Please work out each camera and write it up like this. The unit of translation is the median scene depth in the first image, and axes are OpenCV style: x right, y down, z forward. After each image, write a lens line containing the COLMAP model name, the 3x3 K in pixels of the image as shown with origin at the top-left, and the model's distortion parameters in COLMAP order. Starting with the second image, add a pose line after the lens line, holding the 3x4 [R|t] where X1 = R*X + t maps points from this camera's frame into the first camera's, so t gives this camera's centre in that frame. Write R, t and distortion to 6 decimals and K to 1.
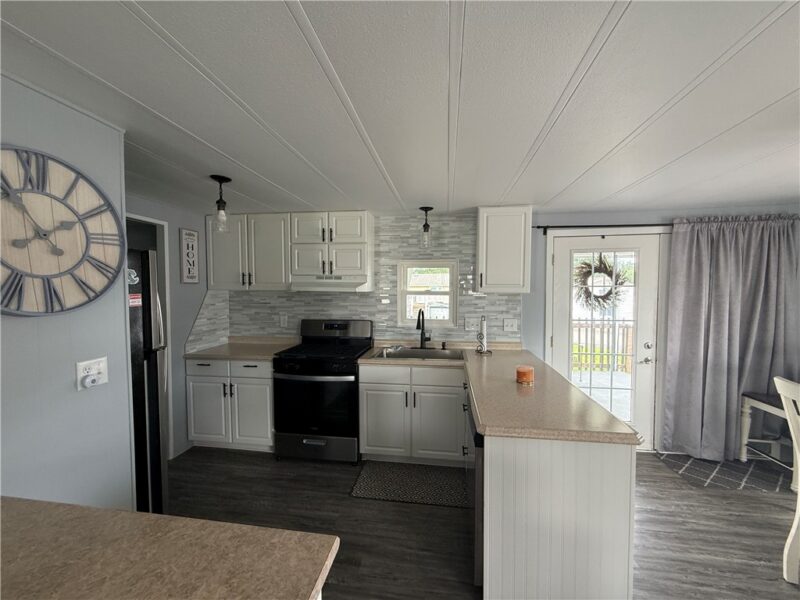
lens RADIAL K [[320.1, 0, 401.4], [0, 320.1, 301.2], [0, 0, 1]] dist [0.005528, -0.000864]
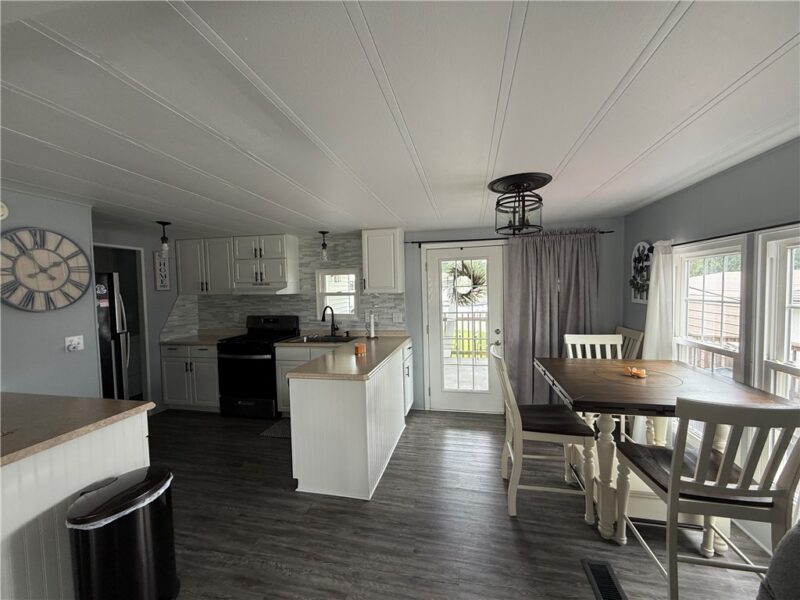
lens RADIAL K [[320.1, 0, 400.0], [0, 320.1, 301.6], [0, 0, 1]] dist [0.005528, -0.000864]
pose [[0.997444, -0.017814, -0.069201, 0.478688], [0.018035, 0.999834, 0.002582, 0.006888], [0.069143, -0.003823, 0.997599, -0.326221]]
